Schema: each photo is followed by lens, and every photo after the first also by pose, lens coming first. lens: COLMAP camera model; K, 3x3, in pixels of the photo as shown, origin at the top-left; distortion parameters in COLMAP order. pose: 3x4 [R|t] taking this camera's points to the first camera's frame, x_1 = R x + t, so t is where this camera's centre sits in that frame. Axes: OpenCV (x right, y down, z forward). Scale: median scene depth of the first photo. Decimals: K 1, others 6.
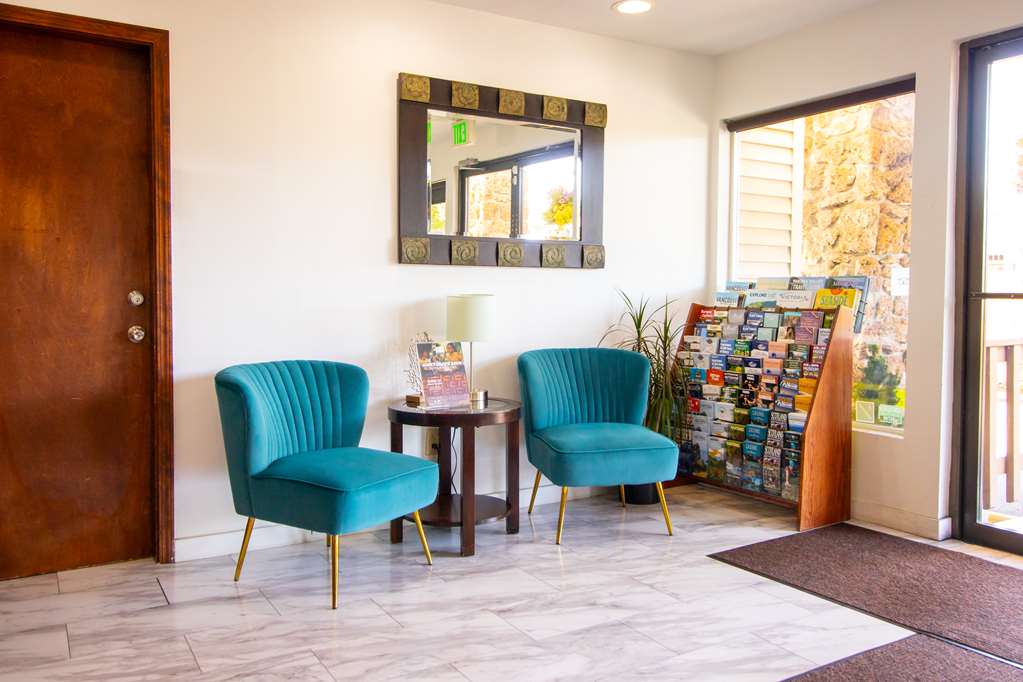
lens RADIAL K [[833.6, 0, 511.5], [0, 833.6, 341.0], [0, 0, 1]] dist [0.045012, -0.019044]
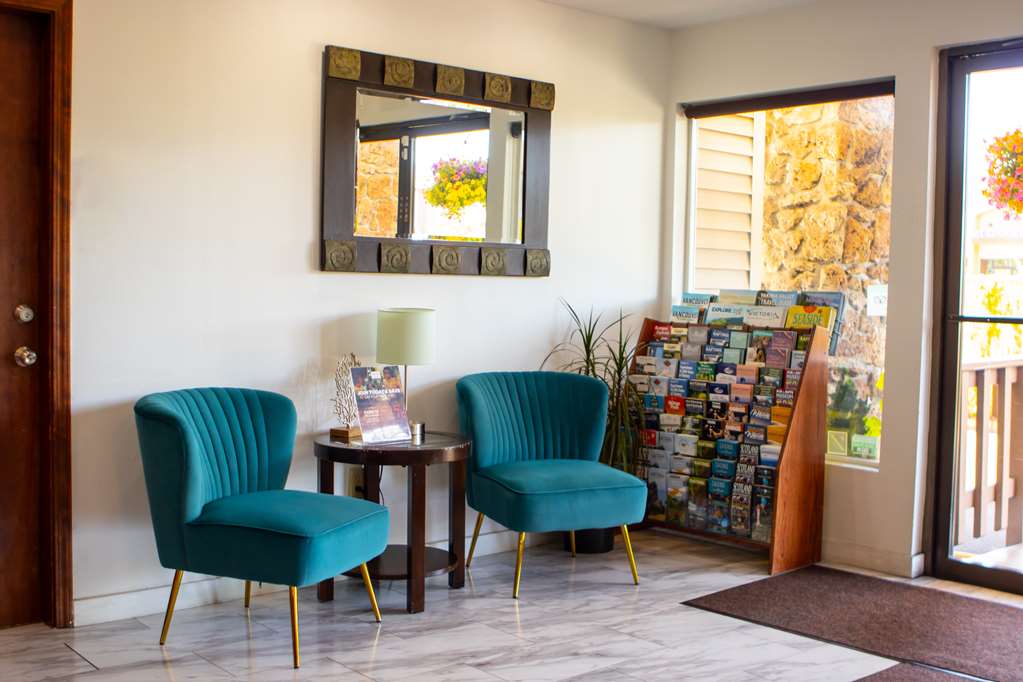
lens RADIAL K [[1163.3, 0, 510.6], [0, 1163.3, 386.8], [0, 0, 1]] dist [-0.065515, 0.053452]
pose [[0.986651, -0.000551, 0.162849, -0.136861], [-0.004613, 0.999498, 0.031330, -0.014312], [-0.162785, -0.031663, 0.986153, -0.178834]]
